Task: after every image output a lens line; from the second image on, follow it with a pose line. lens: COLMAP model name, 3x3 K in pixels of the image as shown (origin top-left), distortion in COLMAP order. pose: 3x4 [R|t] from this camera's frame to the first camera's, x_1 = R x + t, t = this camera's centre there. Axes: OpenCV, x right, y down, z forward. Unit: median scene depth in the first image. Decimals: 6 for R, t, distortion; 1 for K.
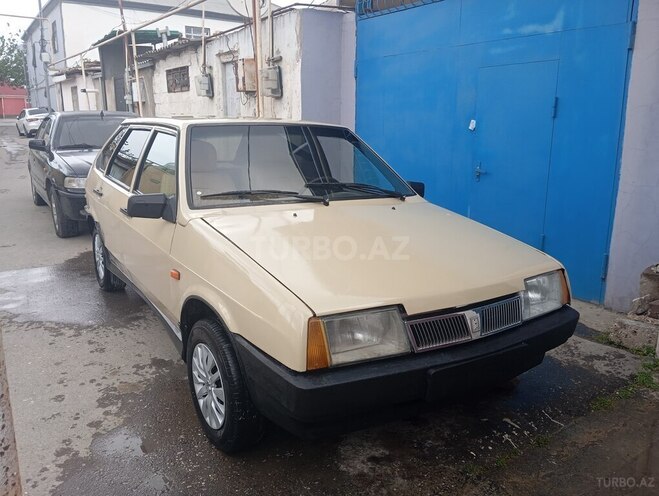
lens RADIAL K [[532.9, 0, 328.6], [0, 532.9, 247.1], [0, 0, 1]] dist [0.095281, -0.173680]
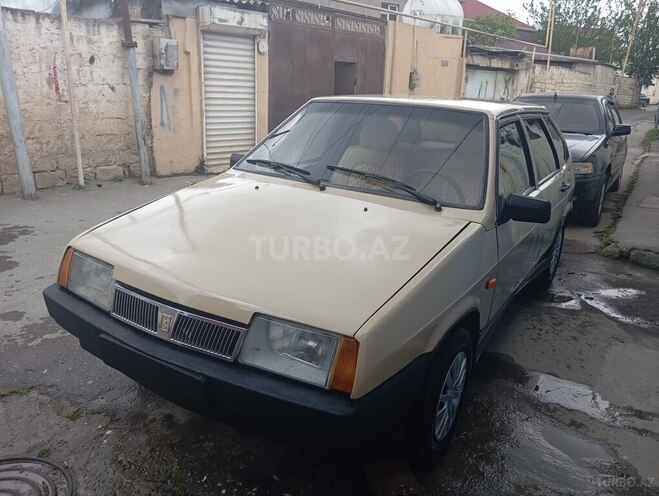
lens RADIAL K [[532.9, 0, 328.6], [0, 532.9, 247.1], [0, 0, 1]] dist [0.095281, -0.173680]
pose [[0.428598, 0.267620, -0.862950, 0.510347], [-0.243741, 0.953960, 0.174786, -0.091245], [0.869996, 0.135424, 0.474096, 0.355957]]
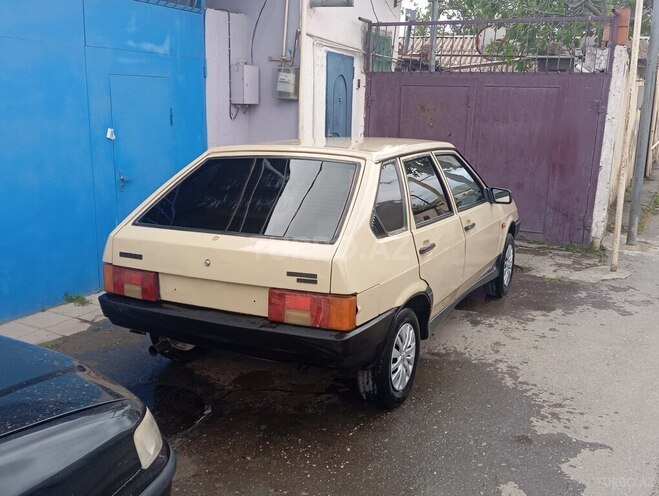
lens RADIAL K [[650.8, 0, 329.5], [0, 650.8, 248.0], [0, 0, 1]] dist [0.090993, -0.141557]
pose [[-0.500991, -0.202126, 0.841518, -0.982611], [0.181716, 0.926102, 0.330626, -0.374544], [-0.846160, 0.318558, -0.427240, 1.308511]]
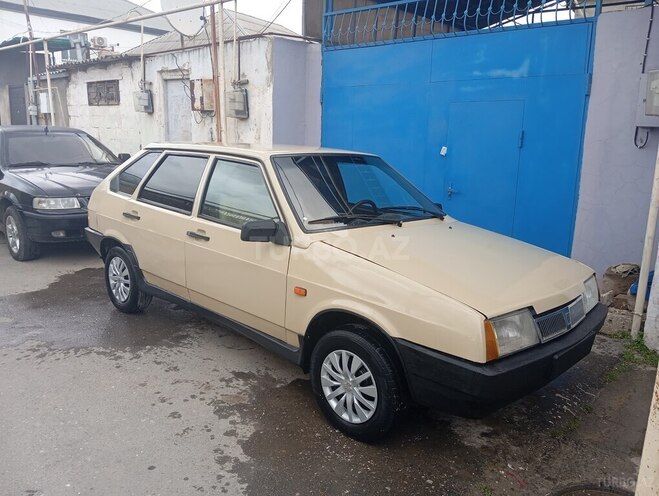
lens RADIAL K [[532.9, 0, 328.6], [0, 532.9, 247.1], [0, 0, 1]] dist [0.095281, -0.173680]
pose [[0.972195, -0.028970, 0.232373, -0.261891], [0.033567, 0.999311, -0.015851, -0.012288], [-0.231753, 0.023210, 0.972498, -0.059278]]
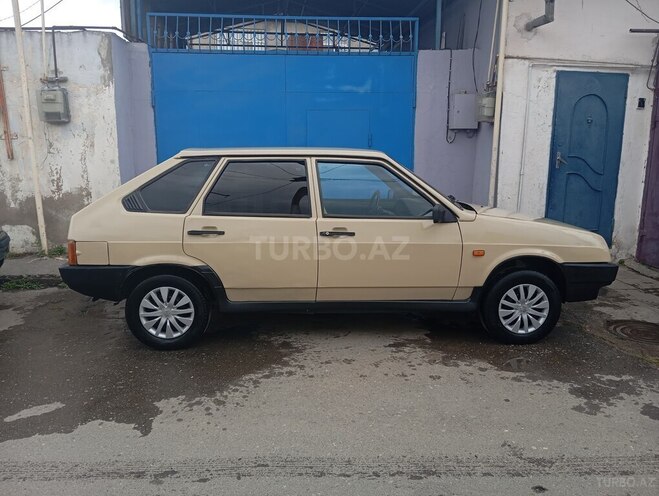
lens RADIAL K [[532.9, 0, 328.6], [0, 532.9, 247.1], [0, 0, 1]] dist [0.095281, -0.173680]
pose [[0.484635, -0.170512, 0.857936, -0.952700], [0.206615, 0.975377, 0.077139, -0.090091], [-0.849964, 0.139878, 0.507932, 0.320940]]
